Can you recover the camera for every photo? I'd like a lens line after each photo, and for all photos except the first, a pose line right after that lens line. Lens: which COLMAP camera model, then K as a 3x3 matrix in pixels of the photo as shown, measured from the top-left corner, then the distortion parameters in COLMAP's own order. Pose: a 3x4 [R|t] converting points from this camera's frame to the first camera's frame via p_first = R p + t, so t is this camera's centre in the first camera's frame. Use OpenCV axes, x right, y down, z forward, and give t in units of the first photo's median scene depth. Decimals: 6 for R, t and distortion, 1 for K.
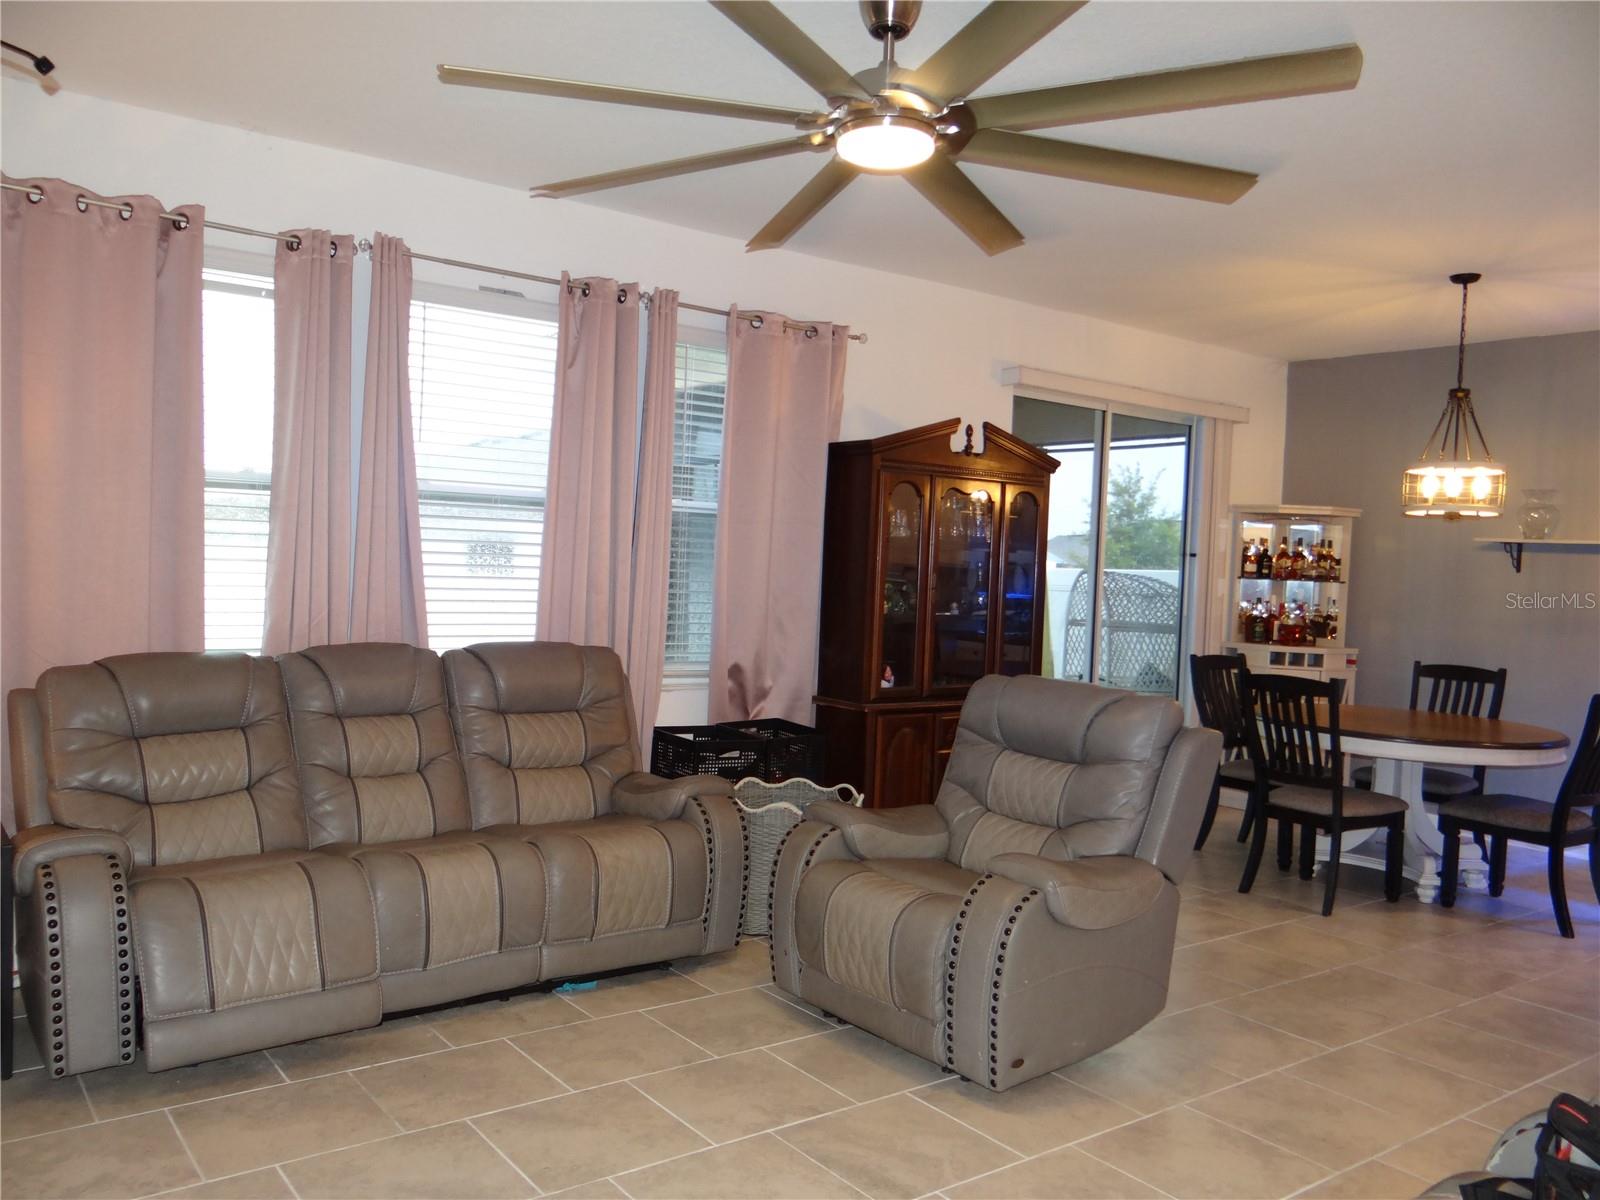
lens RADIAL K [[1292.6, 0, 800.5], [0, 1292.6, 596.0], [0, 0, 1]] dist [0.008985, 0.011078]
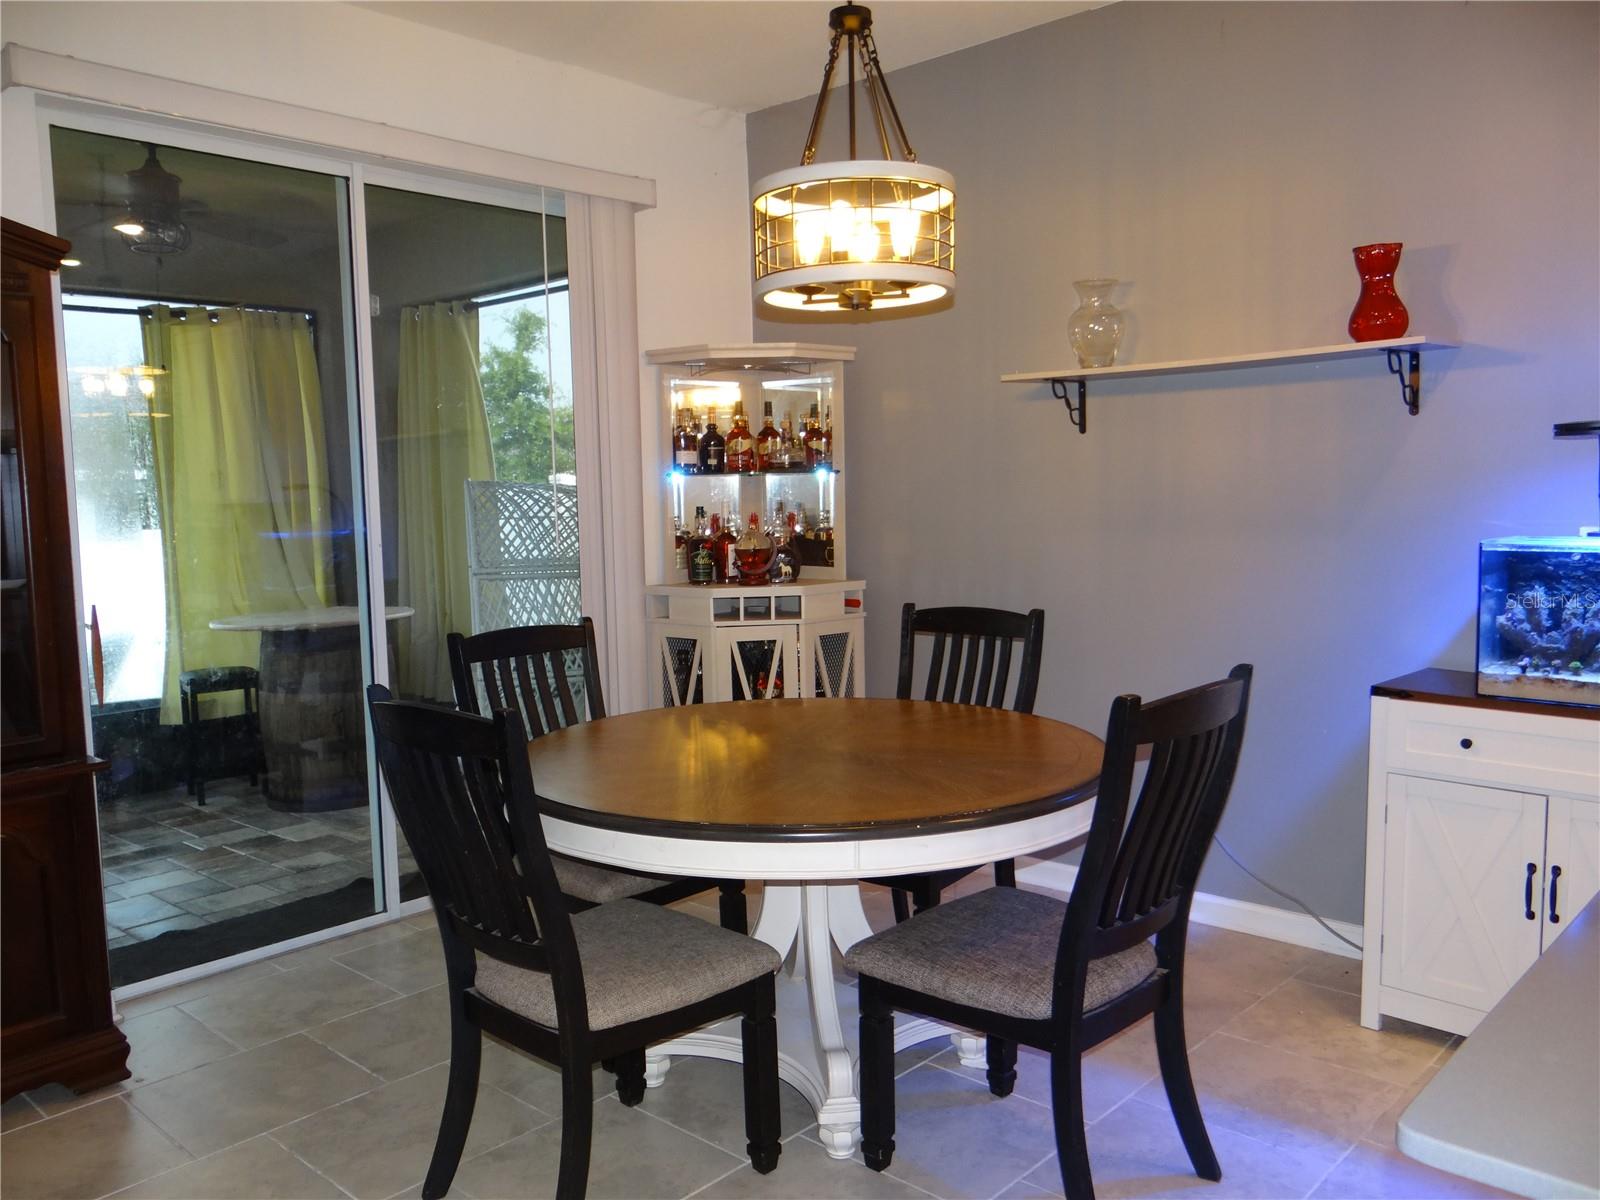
lens RADIAL K [[1292.6, 0, 804.5], [0, 1292.6, 612.5], [0, 0, 1]] dist [0.008985, 0.011078]
pose [[0.981607, -0.087122, 0.169875, 0.334383], [0.074722, 0.994143, 0.078082, 0.007550], [-0.175683, -0.063953, 0.982367, 0.464323]]
